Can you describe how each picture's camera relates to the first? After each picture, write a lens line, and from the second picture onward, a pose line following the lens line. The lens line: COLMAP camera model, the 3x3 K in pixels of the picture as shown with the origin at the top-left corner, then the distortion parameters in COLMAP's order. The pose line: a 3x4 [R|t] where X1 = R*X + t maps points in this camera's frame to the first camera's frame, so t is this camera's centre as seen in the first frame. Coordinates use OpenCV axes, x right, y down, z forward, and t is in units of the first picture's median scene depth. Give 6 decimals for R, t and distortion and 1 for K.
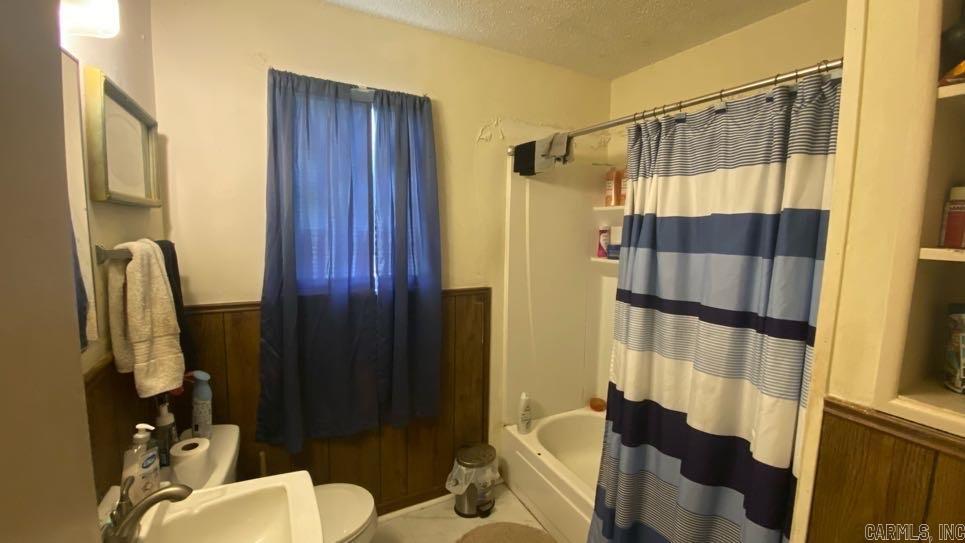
lens RADIAL K [[396.1, 0, 482.5], [0, 396.1, 271.5], [0, 0, 1]] dist [0.049074, -0.035624]
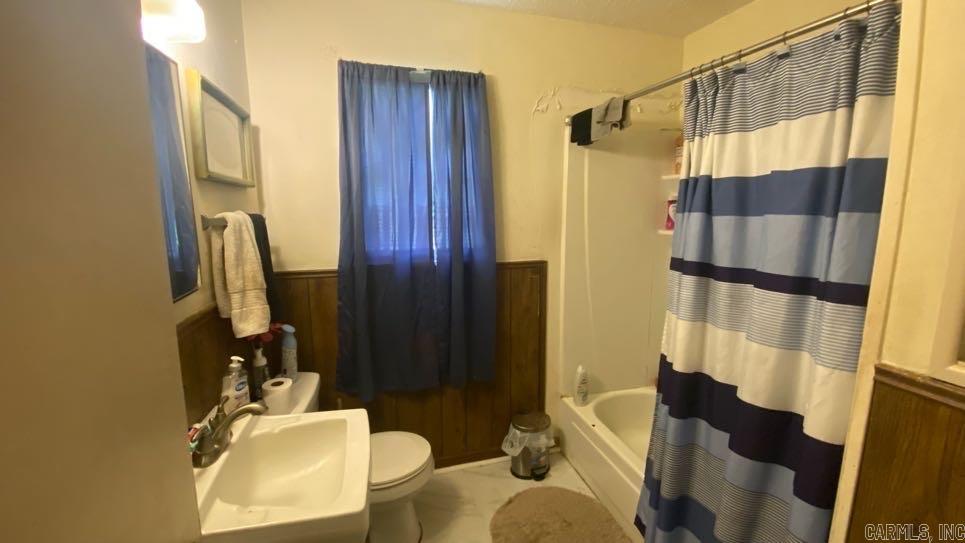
lens RADIAL K [[398.6, 0, 482.5], [0, 398.6, 271.5], [0, 0, 1]] dist [0.030017, -0.021375]
pose [[0.978805, 0.007320, -0.204662, 0.105756], [0.001124, 0.999154, 0.041111, 0.041601], [0.204790, -0.040470, 0.977969, -0.037093]]
